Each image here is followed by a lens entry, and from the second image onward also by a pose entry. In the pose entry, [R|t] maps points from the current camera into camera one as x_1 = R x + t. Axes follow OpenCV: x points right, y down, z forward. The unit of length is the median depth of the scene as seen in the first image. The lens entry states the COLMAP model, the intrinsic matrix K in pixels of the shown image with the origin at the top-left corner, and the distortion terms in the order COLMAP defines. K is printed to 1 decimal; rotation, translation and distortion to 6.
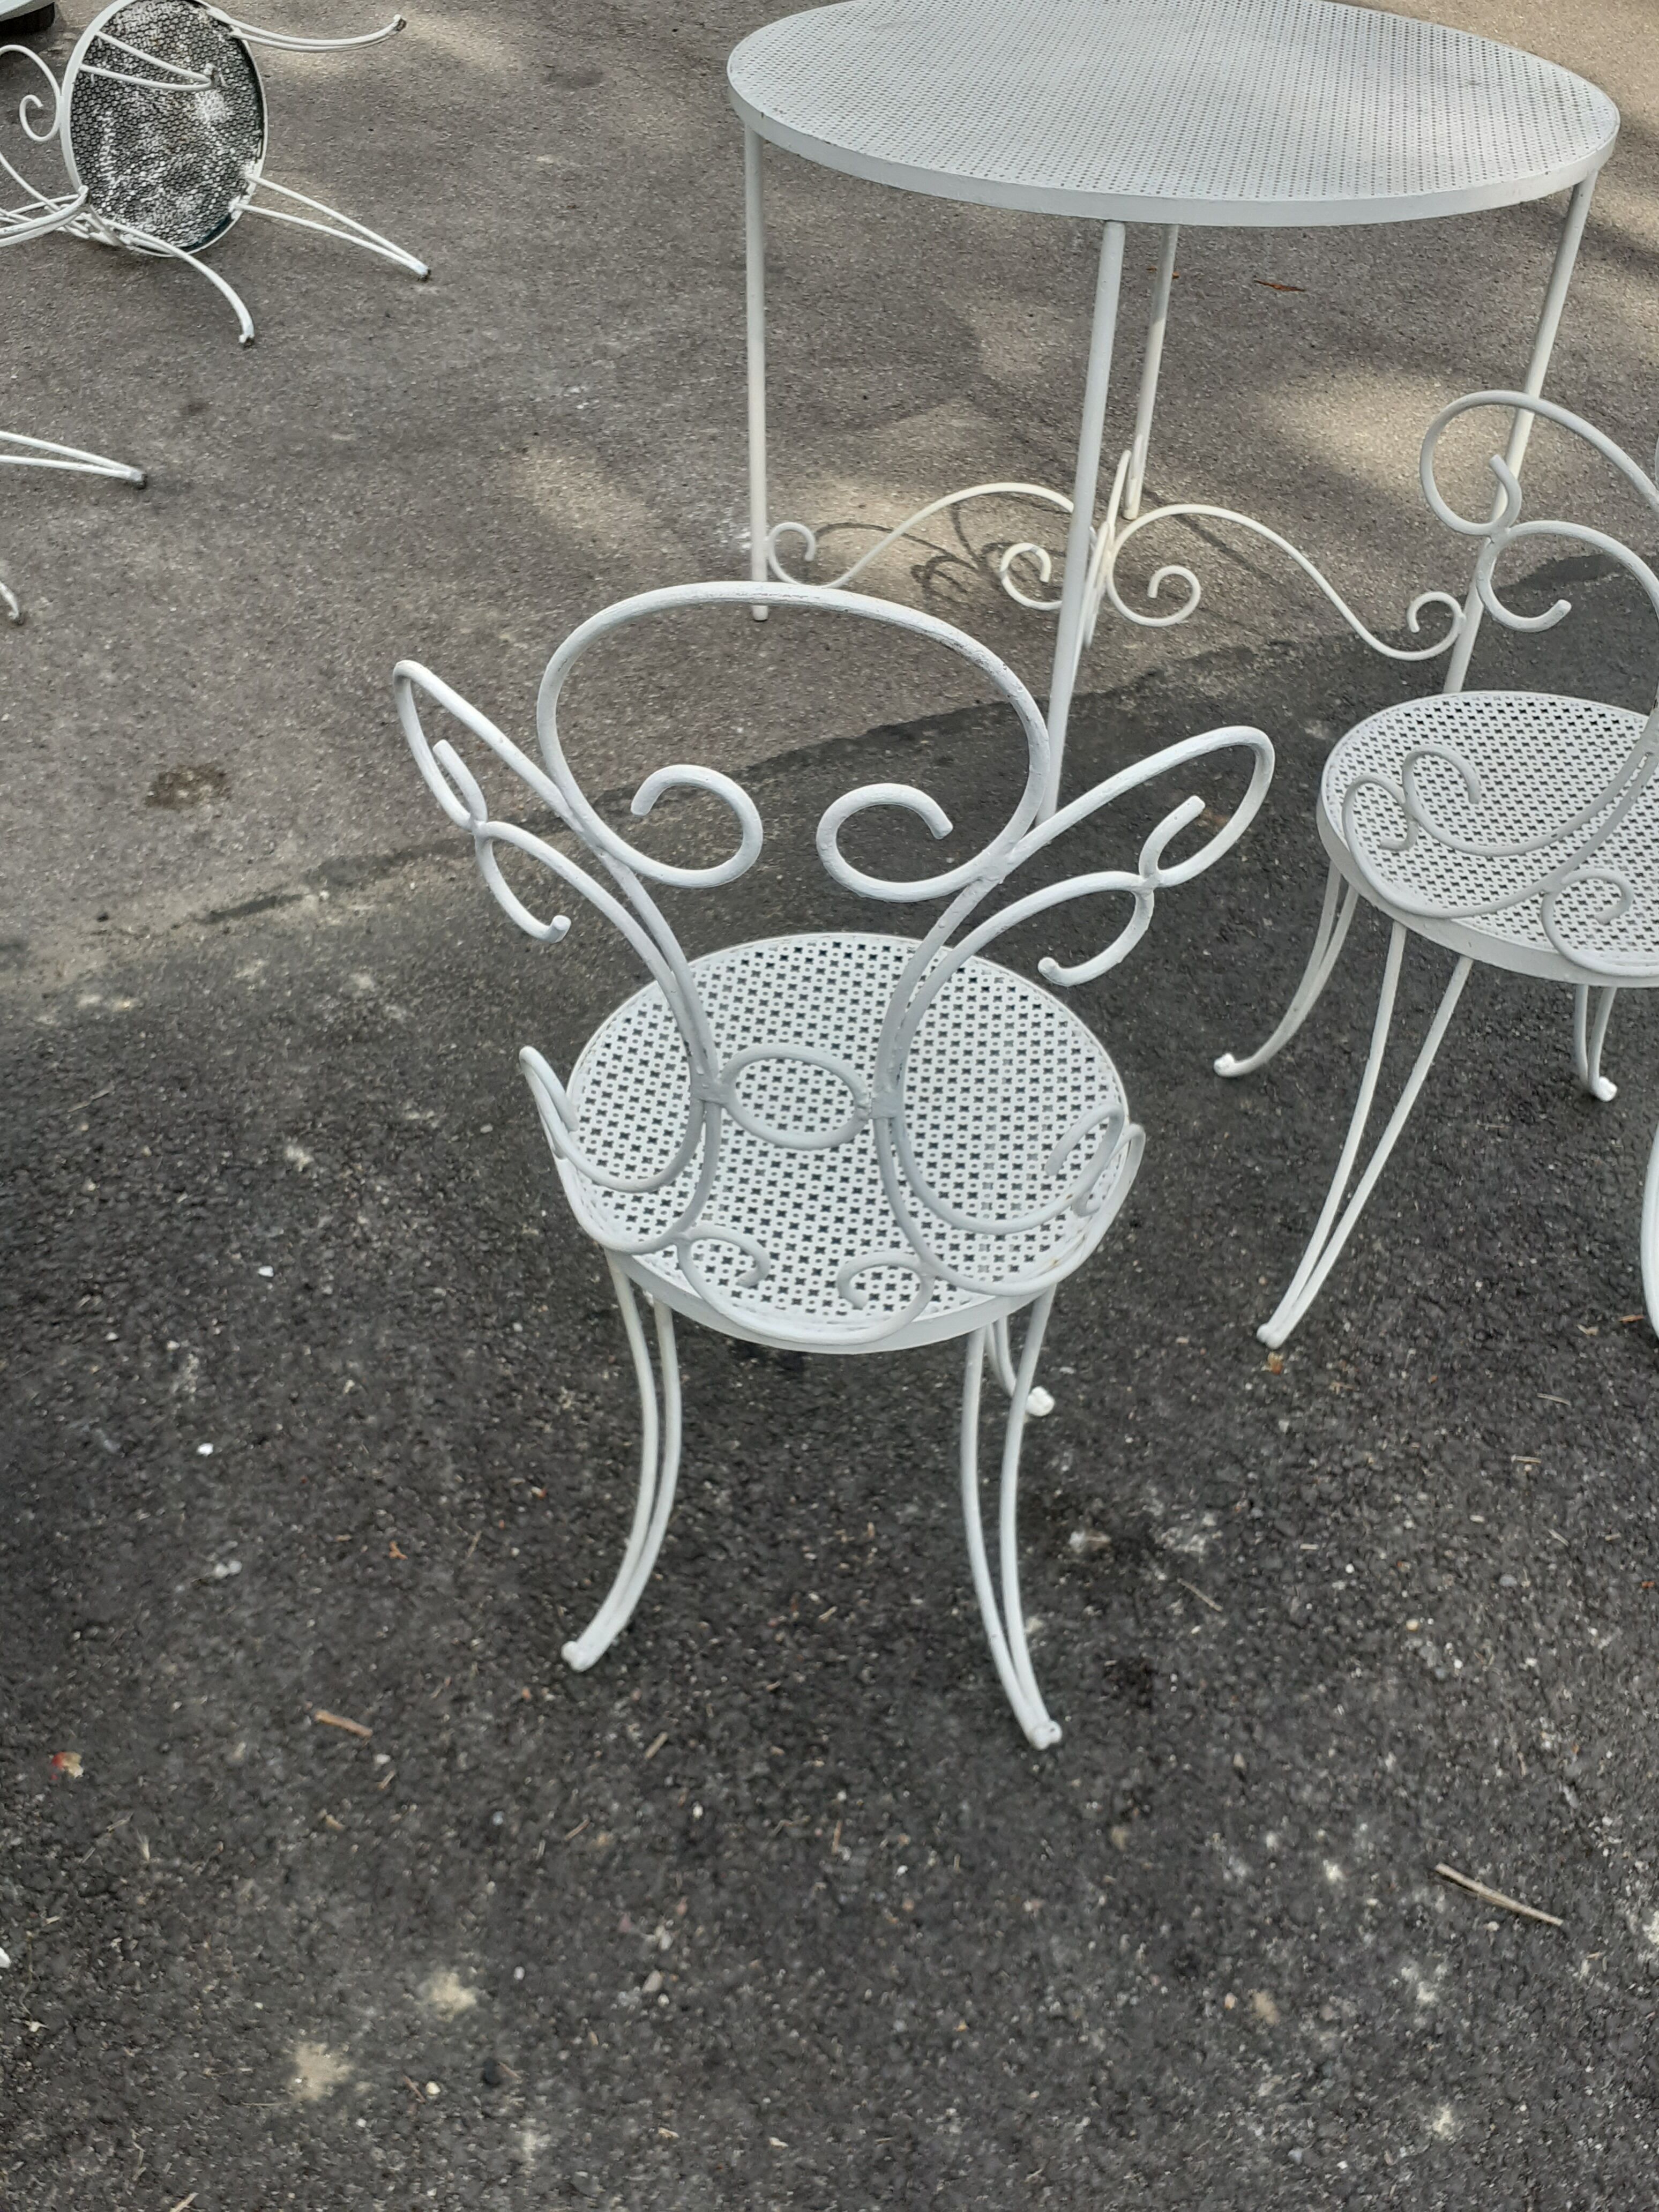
lens RADIAL K [[1746.0, 0, 829.5], [0, 1746.0, 1106.0], [0, 0, 1]] dist [-0.014644, -0.093727]
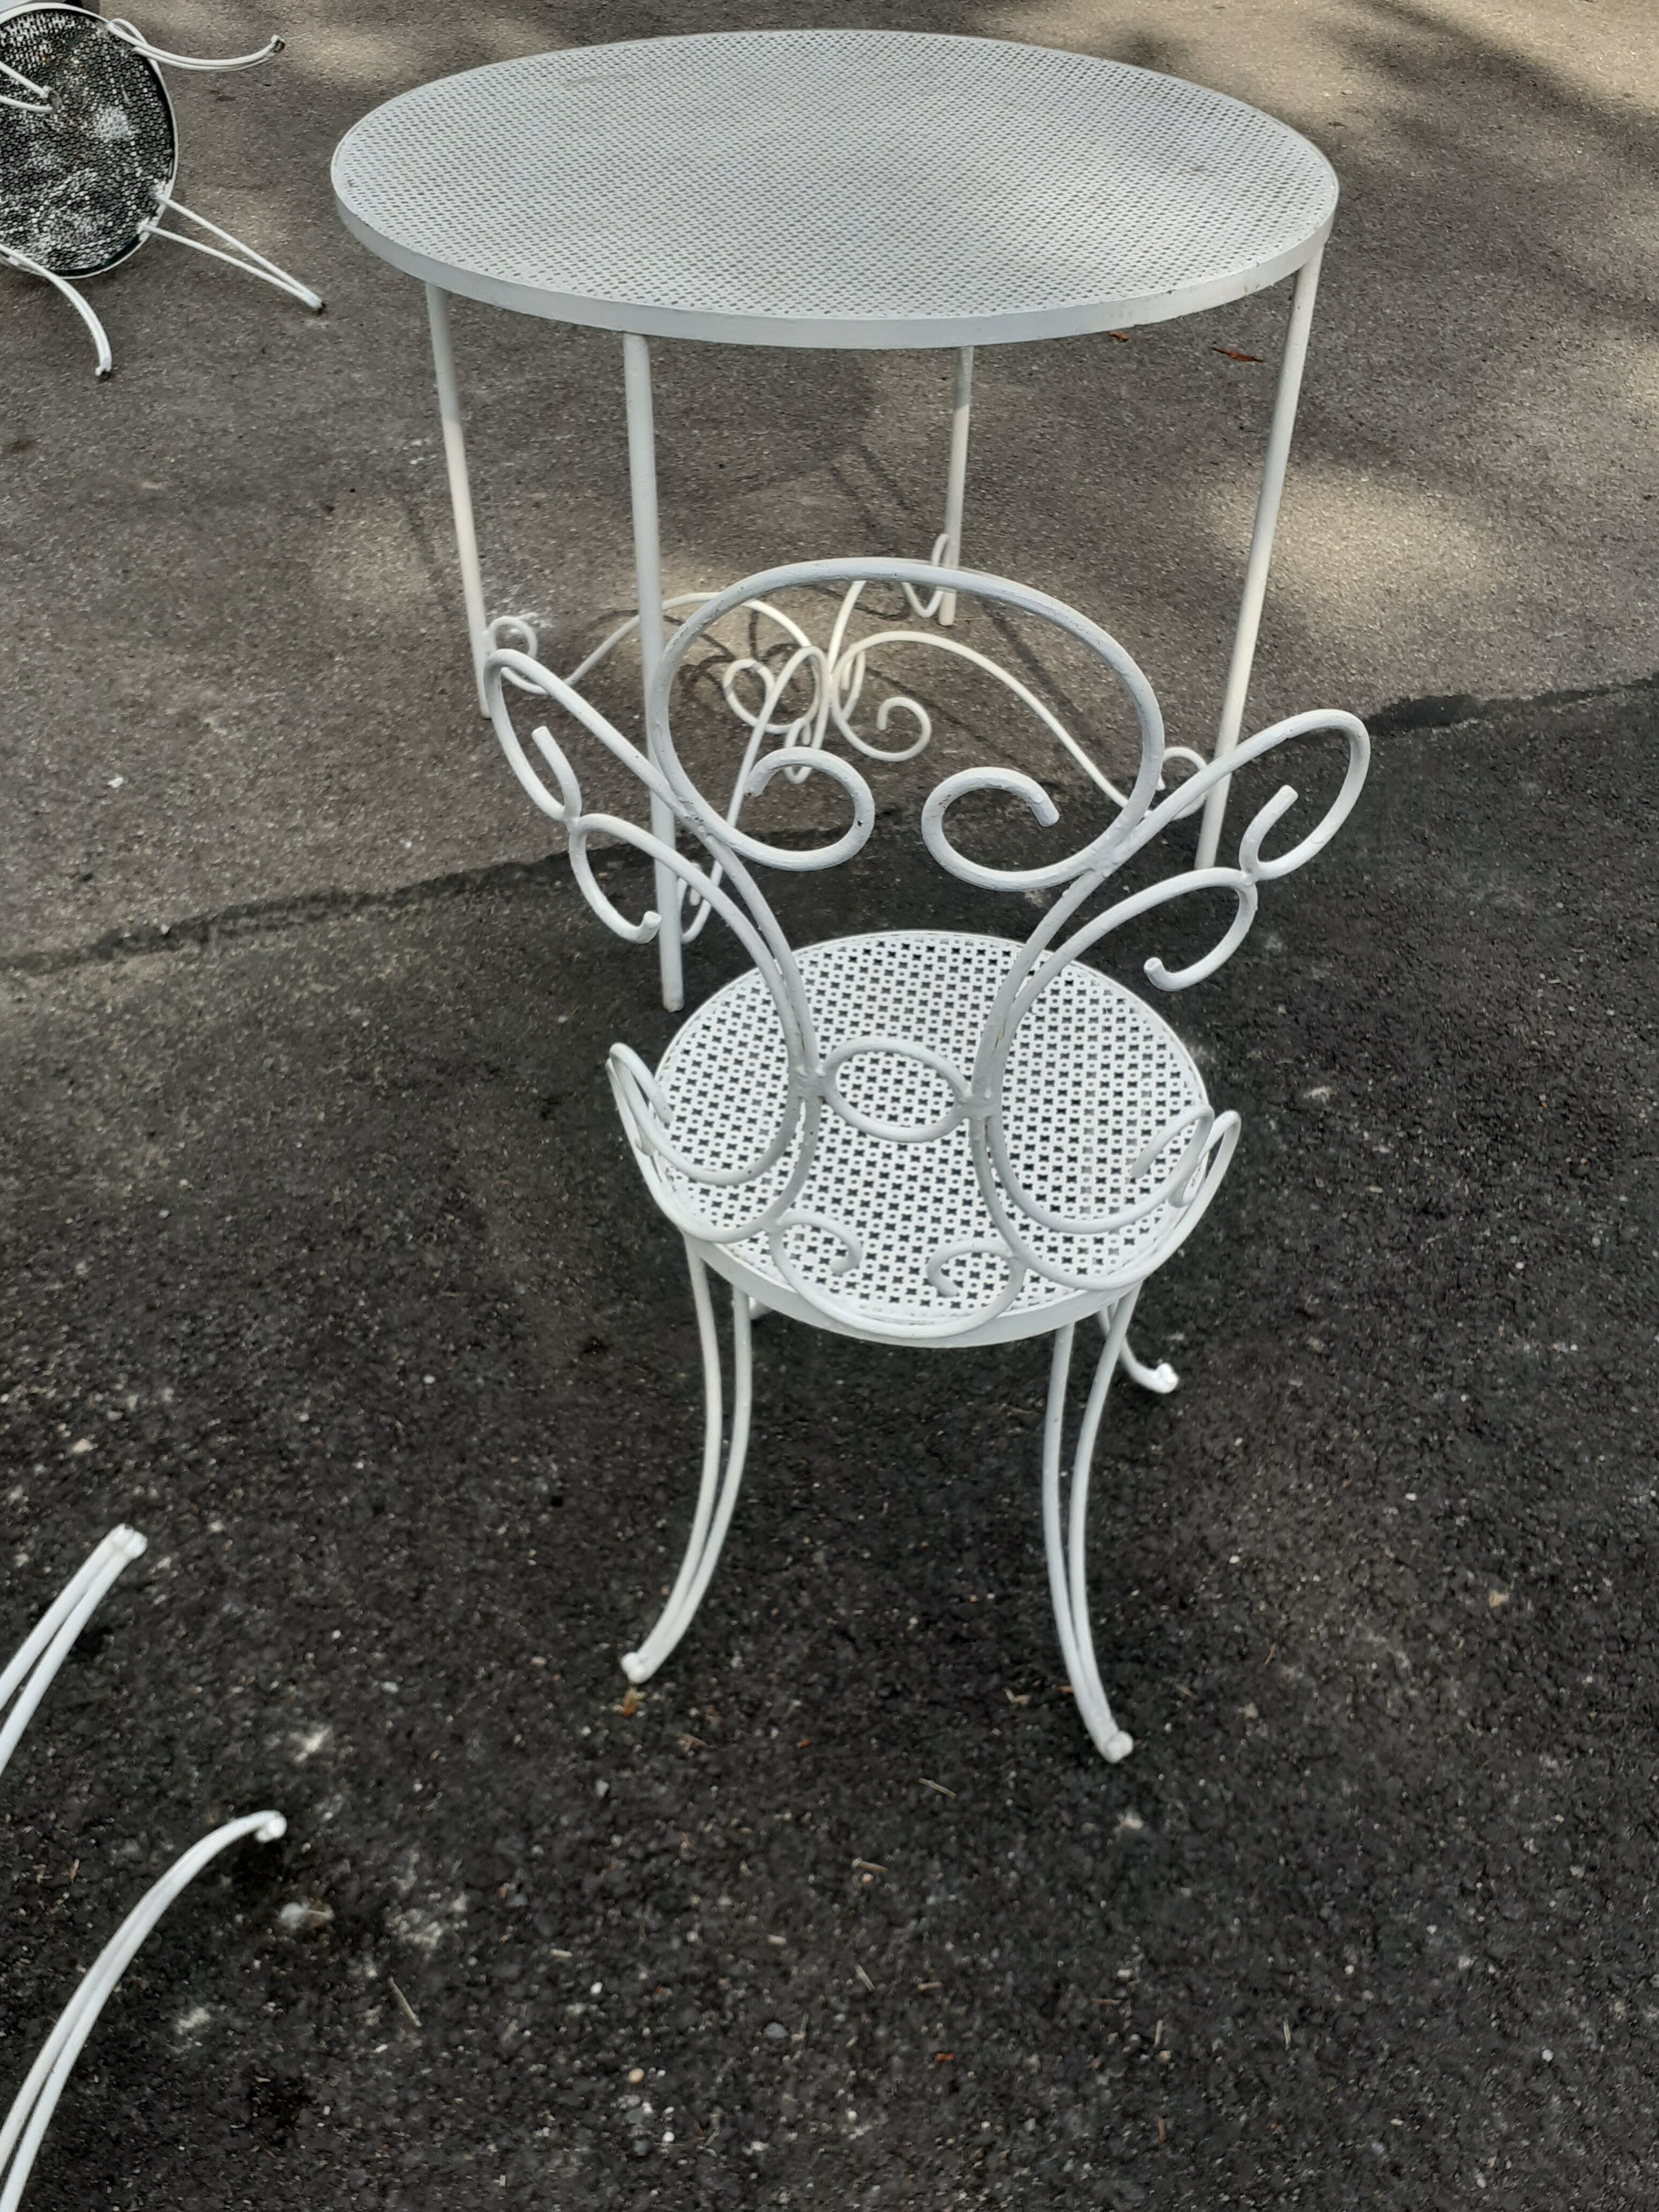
lens RADIAL K [[1741.6, 0, 829.2], [0, 1741.6, 1059.8], [0, 0, 1]] dist [-0.057490, 0.001974]
pose [[0.993623, 0.079839, -0.079616, 0.167091], [-0.080813, 0.996688, -0.009084, -0.072225], [0.078627, 0.015460, 0.996784, 0.060900]]
